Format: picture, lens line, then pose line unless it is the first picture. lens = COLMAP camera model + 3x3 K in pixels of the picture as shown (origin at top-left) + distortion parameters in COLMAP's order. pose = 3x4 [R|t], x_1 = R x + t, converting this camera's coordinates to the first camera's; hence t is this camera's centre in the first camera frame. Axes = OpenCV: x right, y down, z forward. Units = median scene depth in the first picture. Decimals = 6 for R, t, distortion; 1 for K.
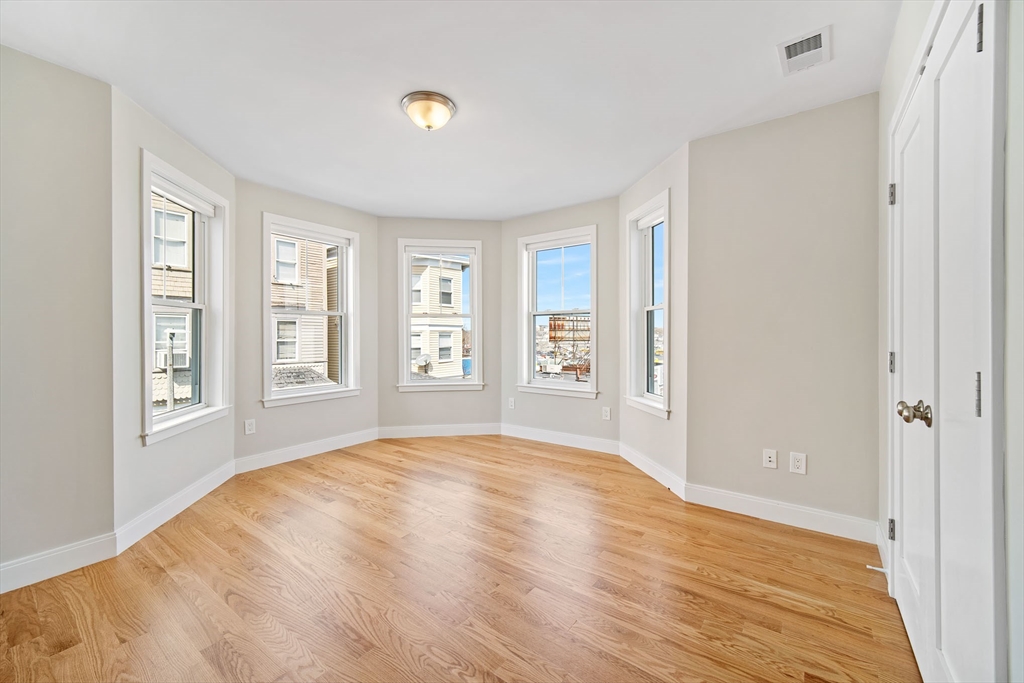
lens RADIAL K [[407.9, 0, 516.2], [0, 407.9, 332.4], [0, 0, 1]] dist [0.001106, 0.001671]
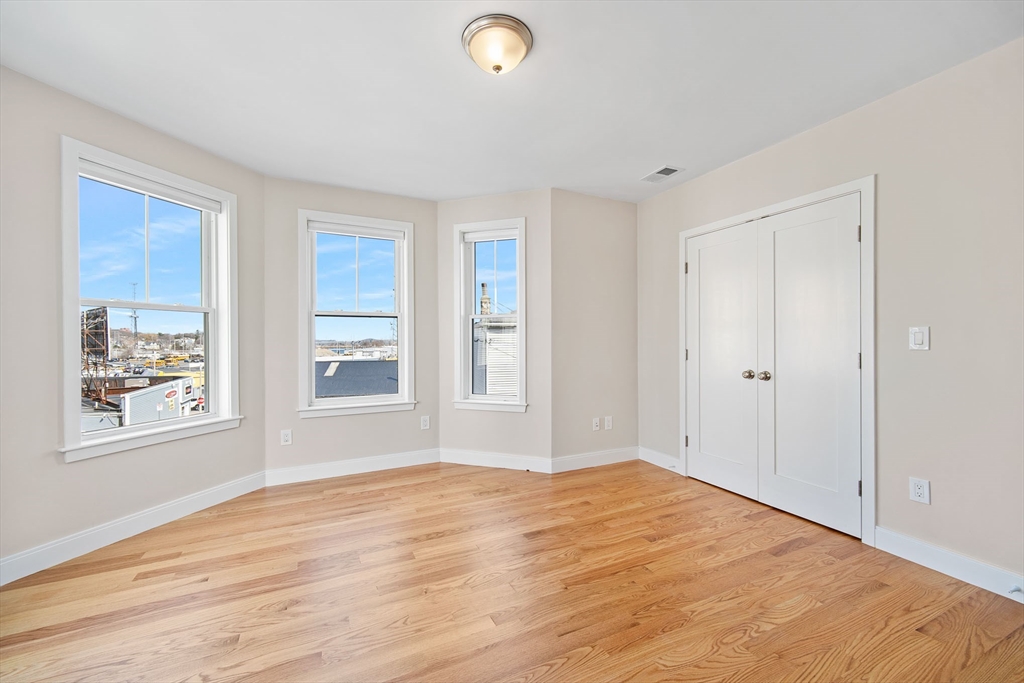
lens RADIAL K [[407.9, 0, 496.5], [0, 407.9, 334.5], [0, 0, 1]] dist [0.001106, 0.001671]
pose [[0.475410, 0.013131, 0.879667, -0.631570], [-0.002298, 0.999904, -0.013685, 0.004404], [-0.879762, 0.004485, 0.475394, 0.455991]]
